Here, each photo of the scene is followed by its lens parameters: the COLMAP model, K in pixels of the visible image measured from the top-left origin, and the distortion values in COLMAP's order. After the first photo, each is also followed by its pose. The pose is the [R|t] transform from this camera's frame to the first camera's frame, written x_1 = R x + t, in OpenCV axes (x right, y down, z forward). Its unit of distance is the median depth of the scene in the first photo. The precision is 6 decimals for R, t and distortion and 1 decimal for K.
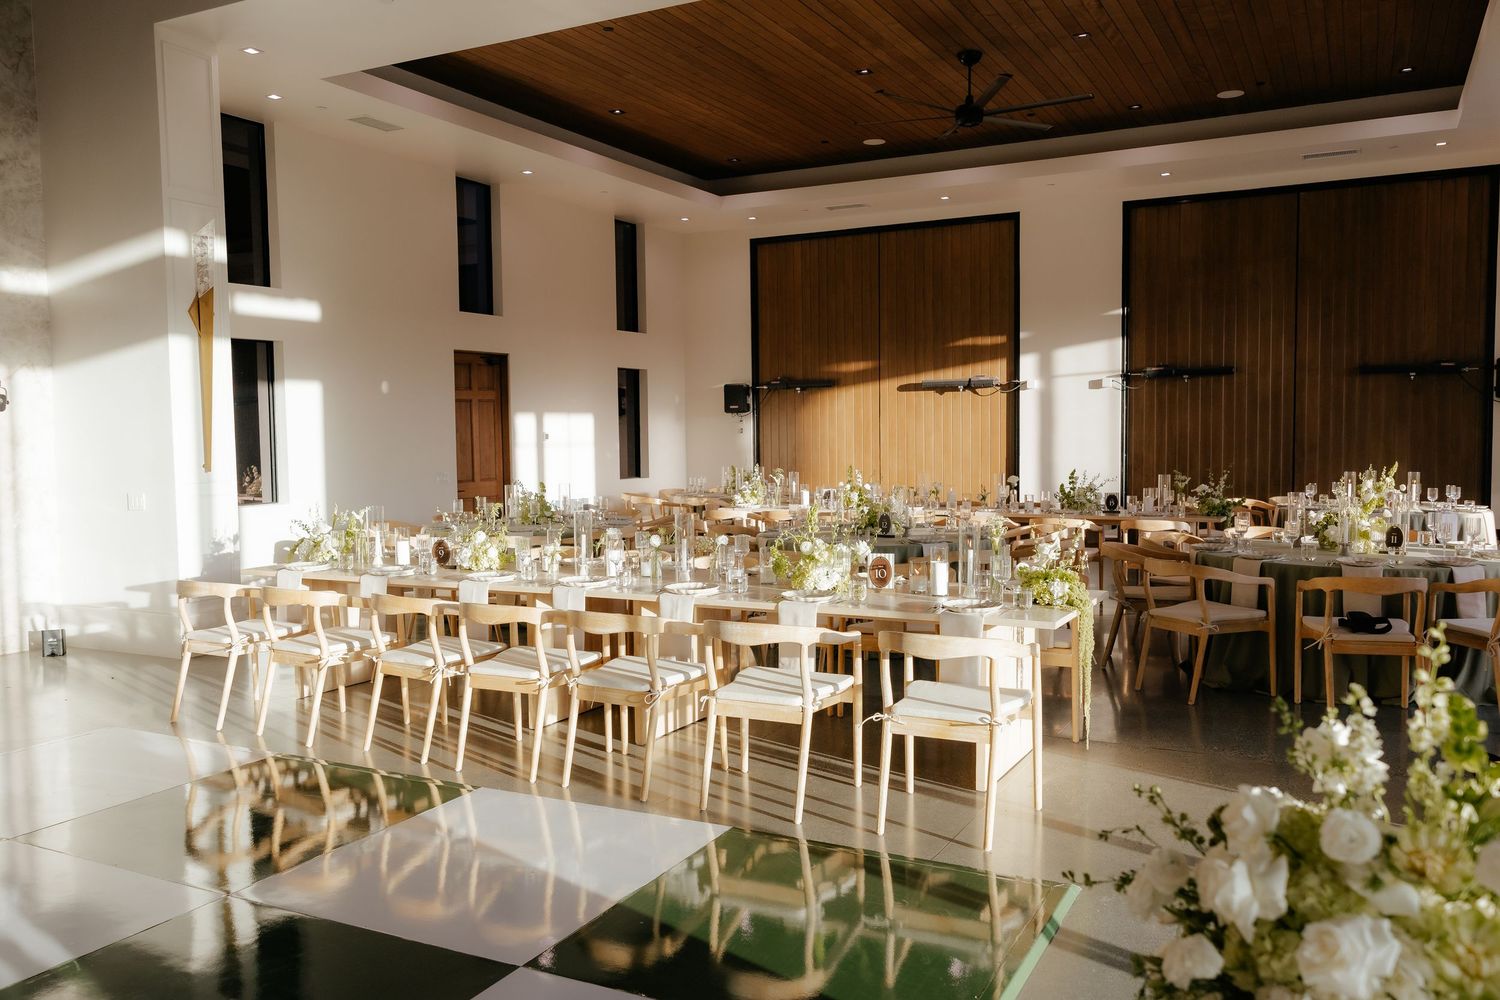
lens RADIAL K [[1182.6, 0, 756.7], [0, 1182.6, 509.8], [0, 0, 1]] dist [0.004327, -0.002319]
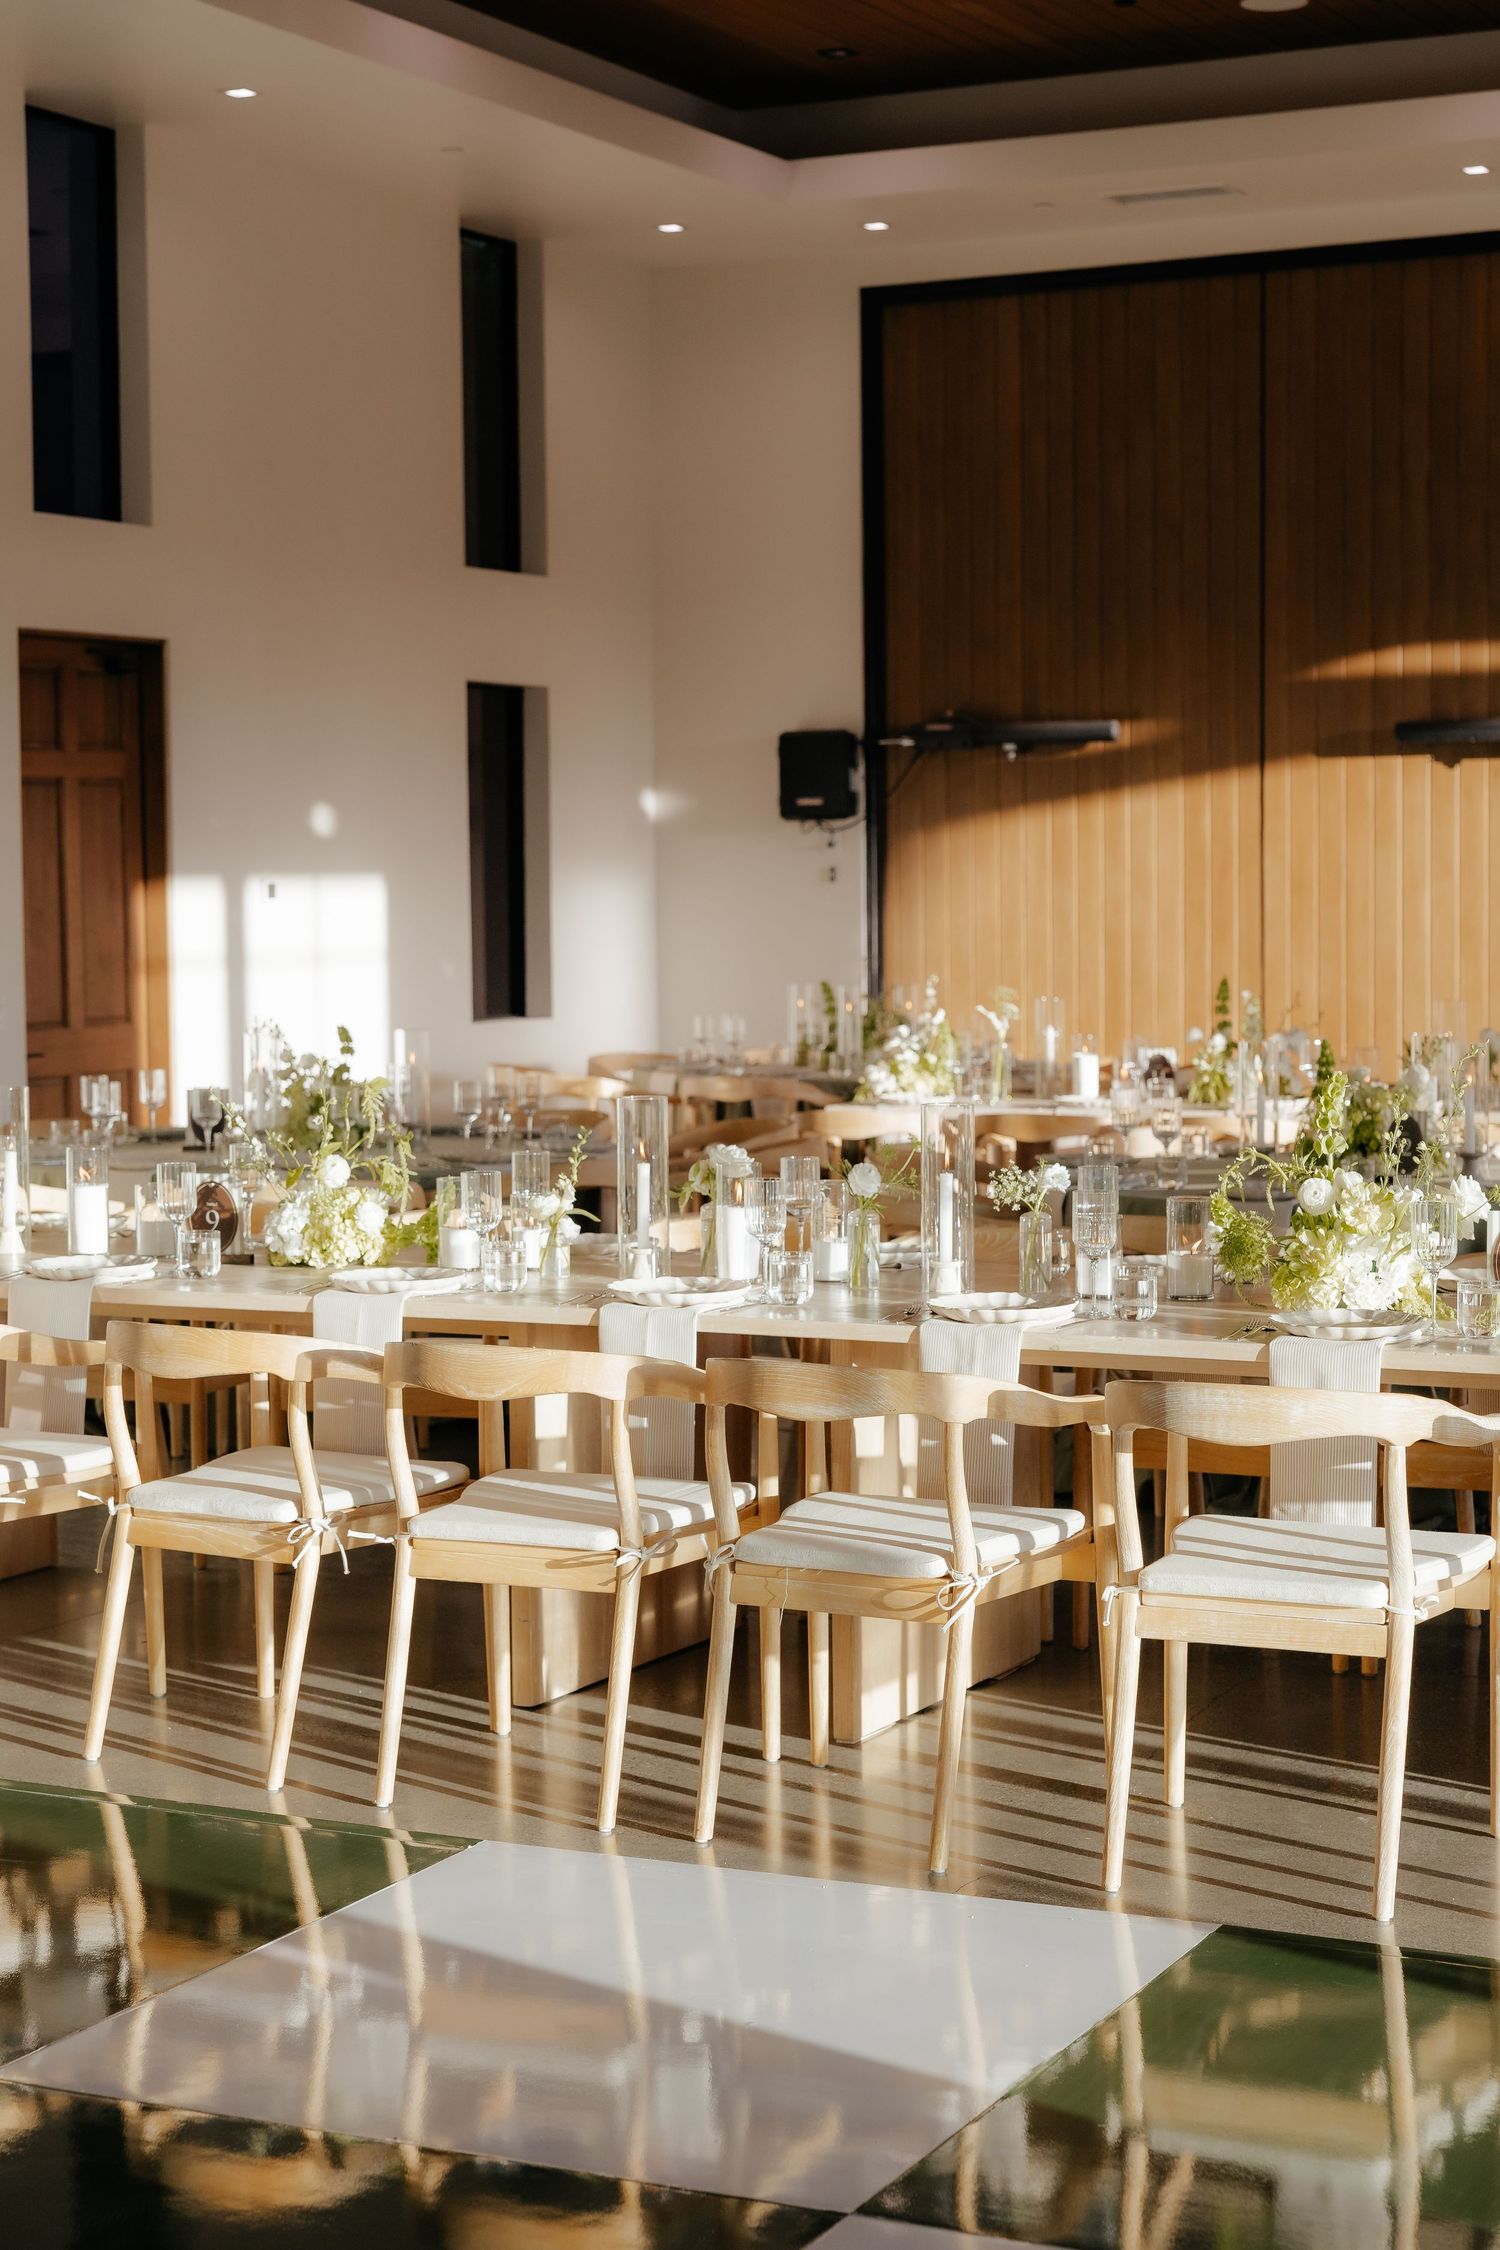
lens RADIAL K [[3856.2, 0, 747.9], [0, 3856.2, 1115.5], [0, 0, 1]] dist [0.014479, 0.000000]
pose [[0.999856, 0.000420, 0.016972, -0.068975], [-0.000337, 0.999988, -0.004874, 0.006126], [-0.016974, 0.004868, 0.999844, -0.080534]]
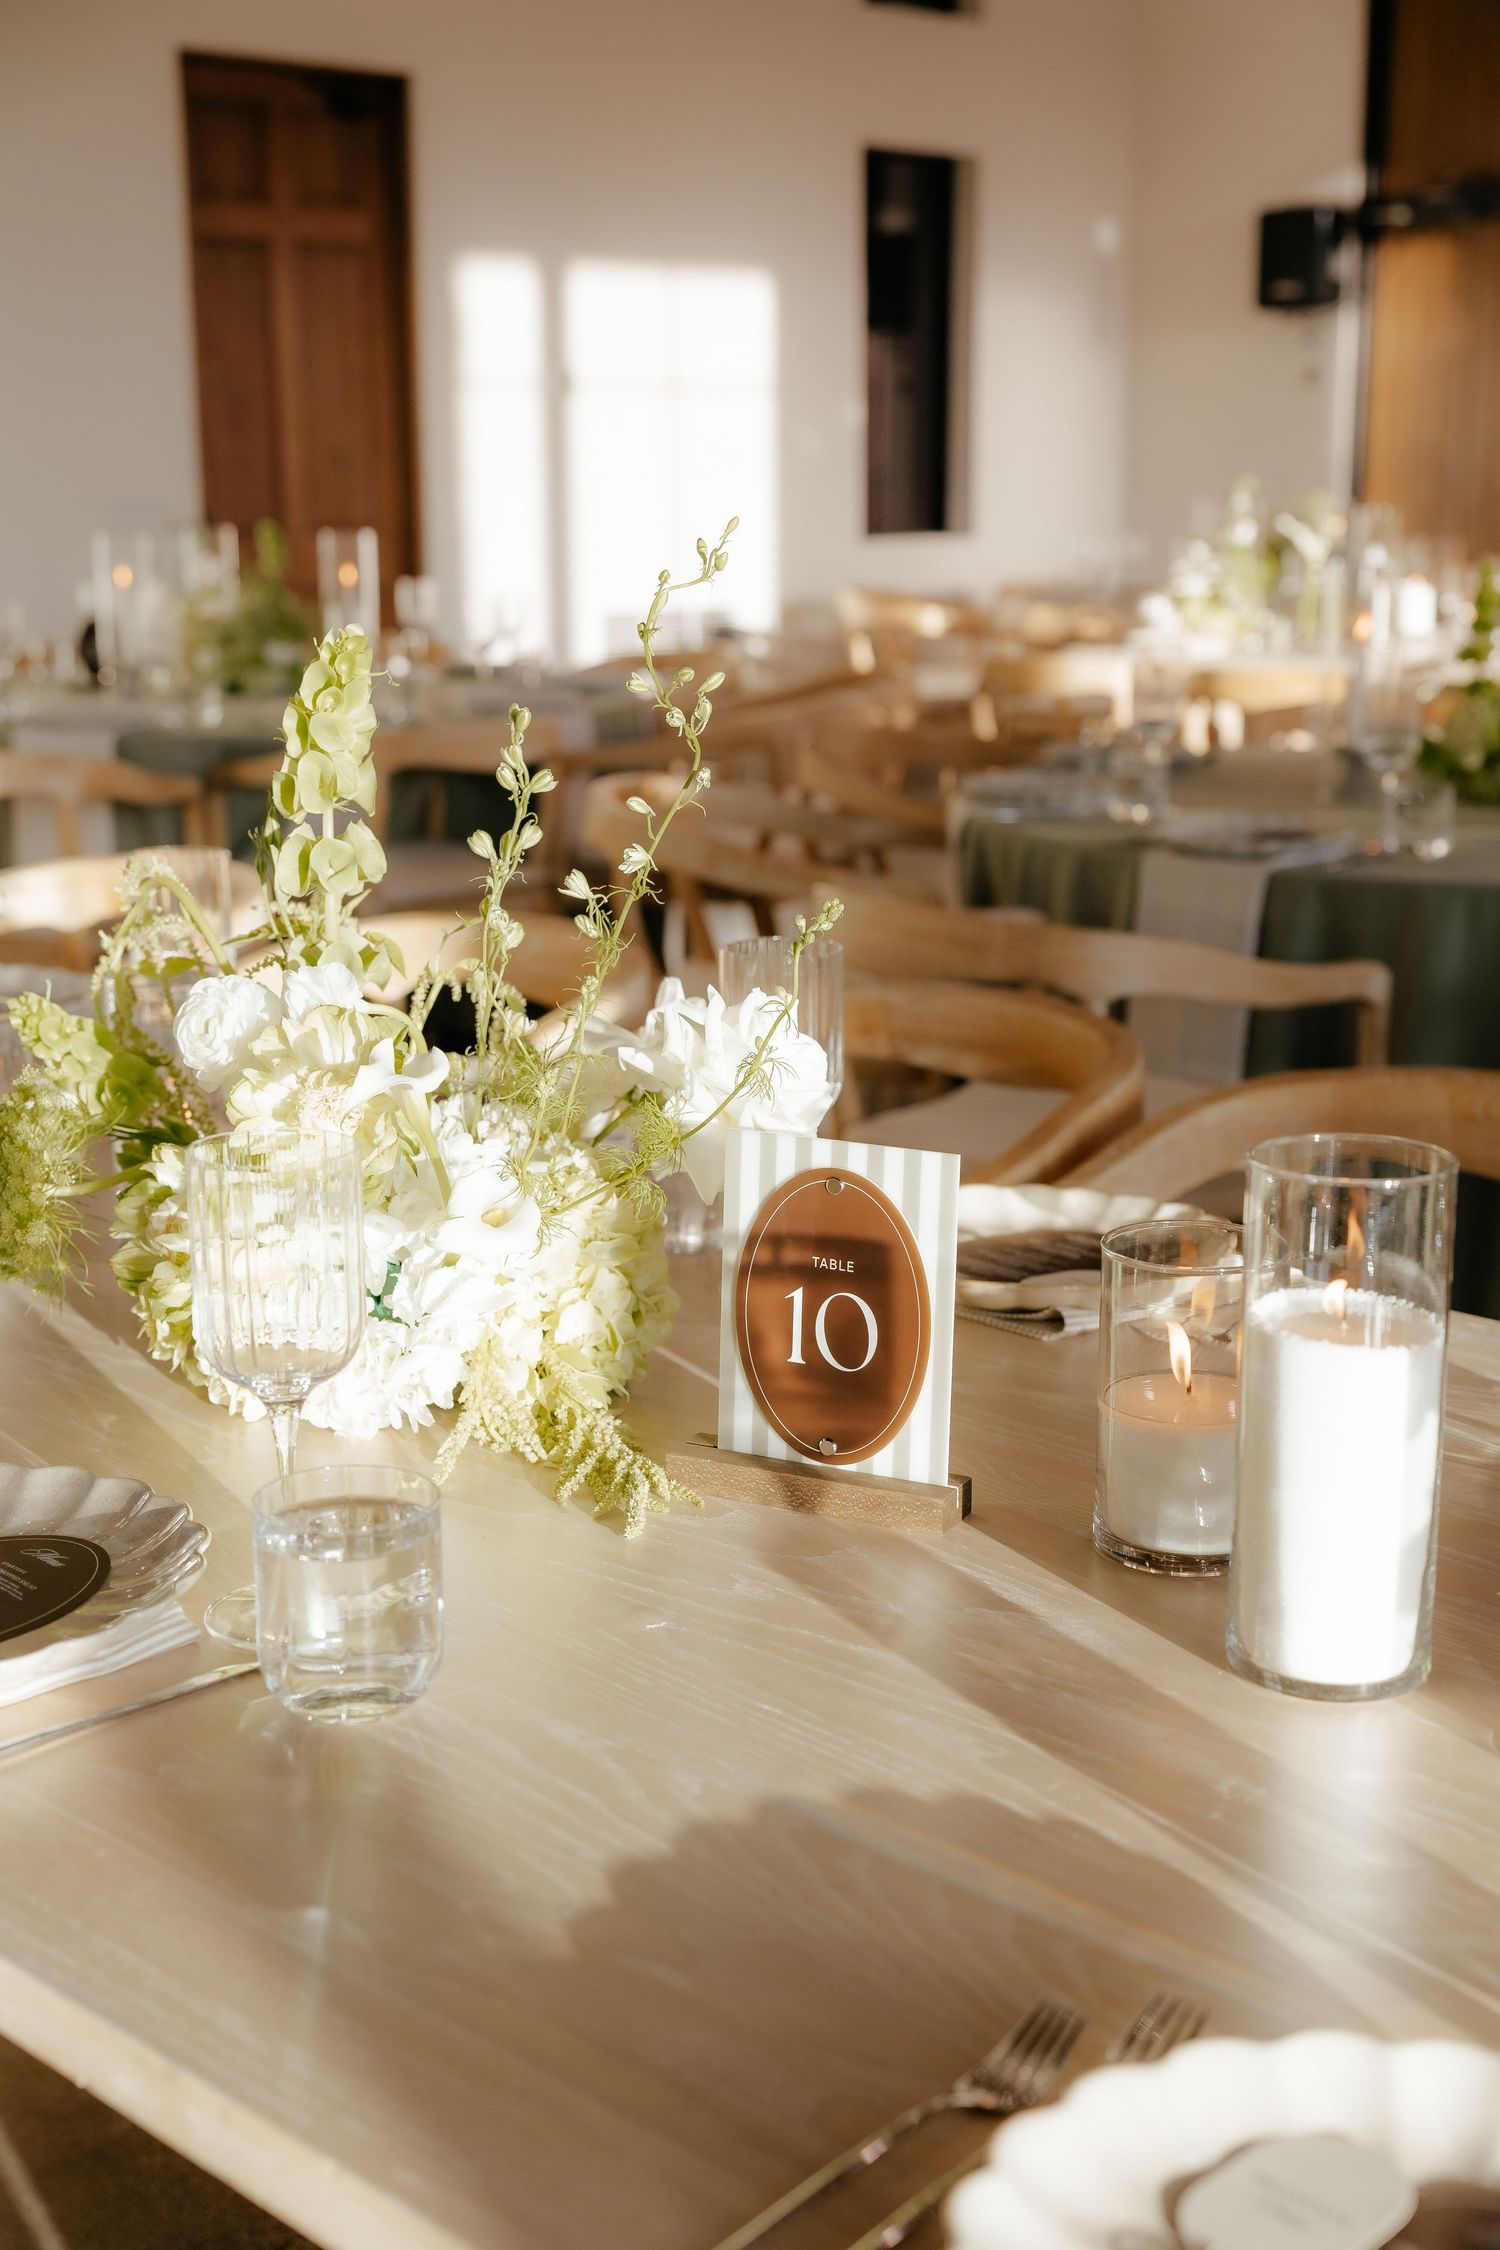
lens RADIAL K [[2878.2, 0, 747.5], [0, 2878.2, 1123.5], [0, 0, 1]] dist [0.030152, 0.000000]
pose [[0.959238, 0.069980, -0.273798, 0.076307], [-0.023792, 0.985413, 0.168506, -0.003432], [0.281596, -0.155123, 0.946911, 0.345883]]
